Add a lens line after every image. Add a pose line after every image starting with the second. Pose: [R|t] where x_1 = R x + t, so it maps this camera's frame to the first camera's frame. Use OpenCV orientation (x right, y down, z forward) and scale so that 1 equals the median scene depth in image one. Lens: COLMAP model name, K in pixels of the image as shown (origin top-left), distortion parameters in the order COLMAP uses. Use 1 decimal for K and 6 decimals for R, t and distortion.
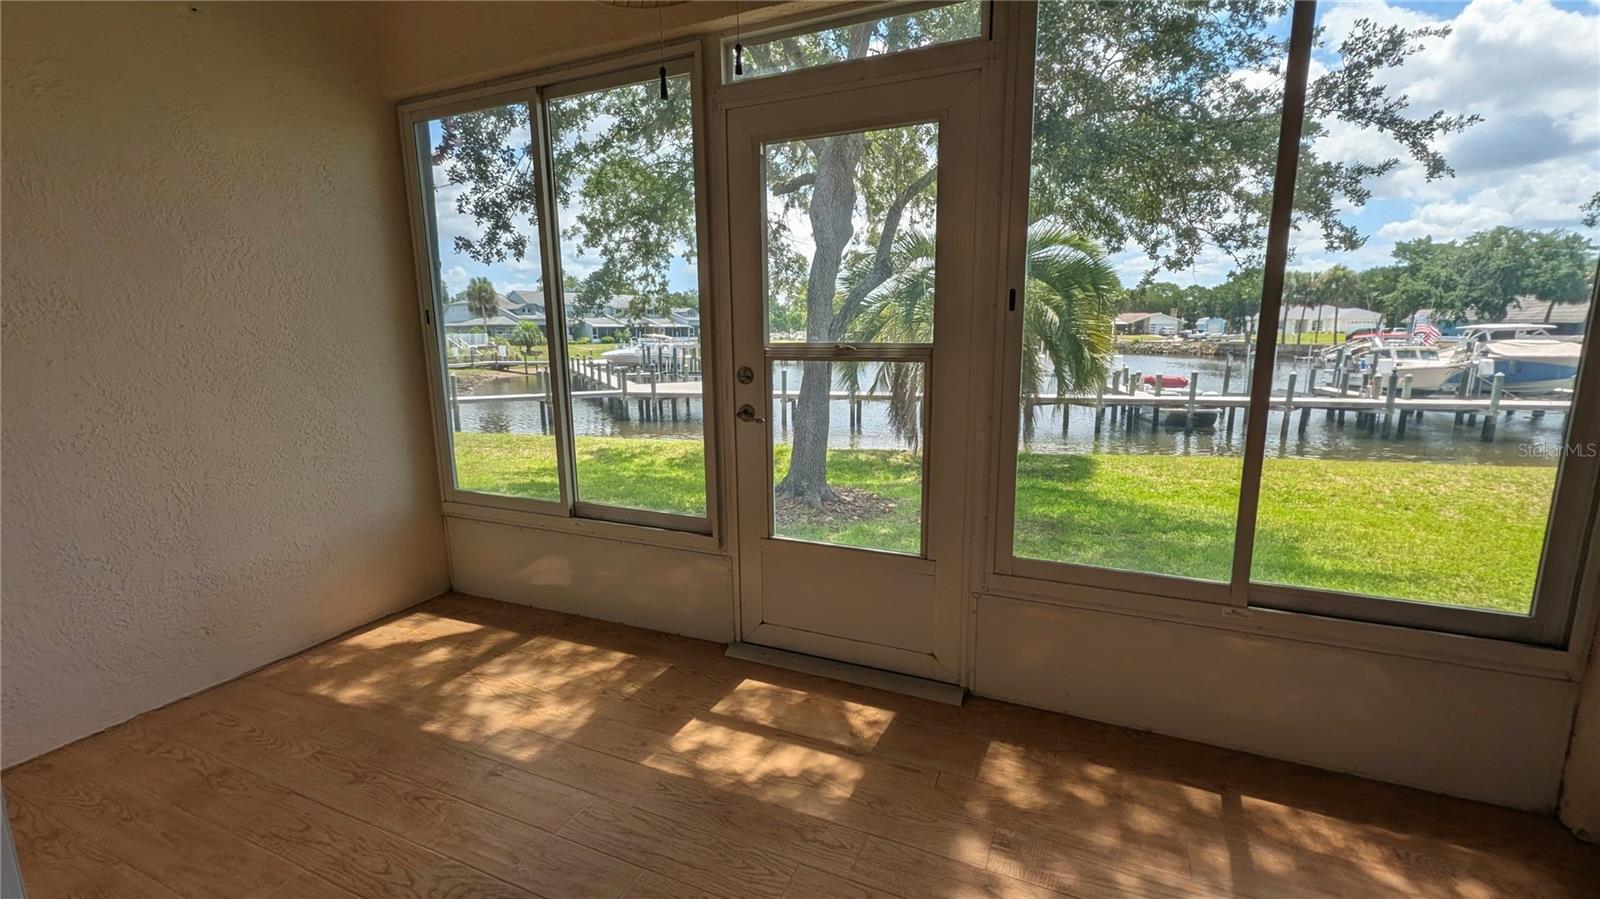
lens RADIAL K [[658.1, 0, 807.5], [0, 658.1, 446.3], [0, 0, 1]] dist [0.001049, -0.000665]
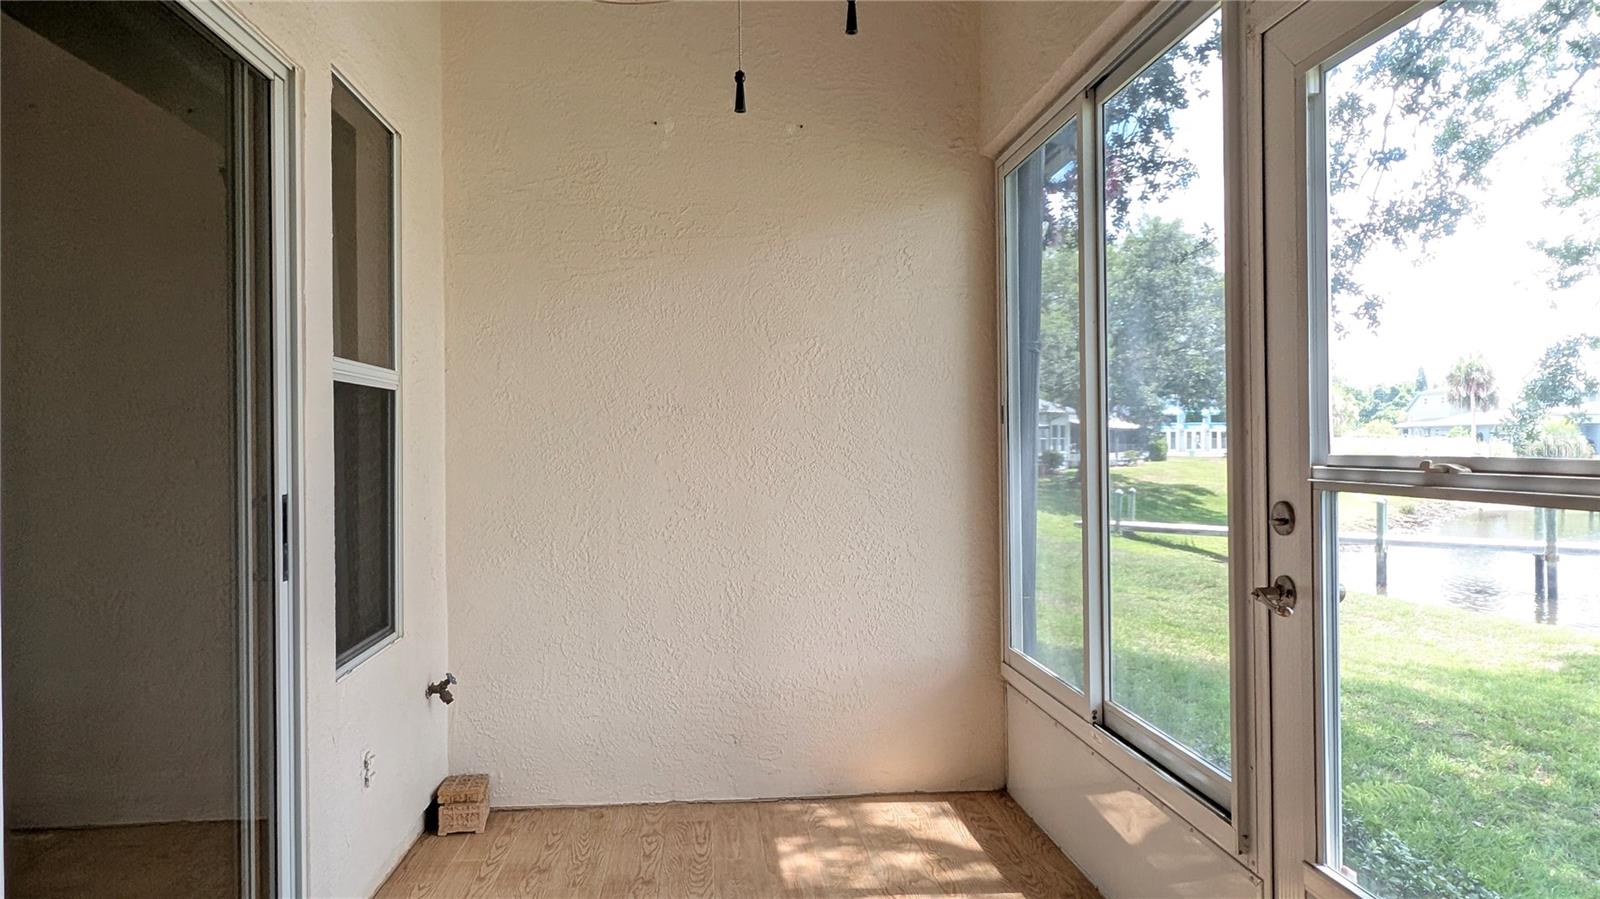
lens RADIAL K [[984.2, 0, 800.0], [0, 984.2, 449.5], [0, 0, 1]] dist [-0.002067, 0.000533]
pose [[0.484303, 0.011916, -0.874819, 0.348438], [-0.148903, 0.986442, -0.068997, -0.047323], [0.862136, 0.163678, 0.479511, 0.282986]]
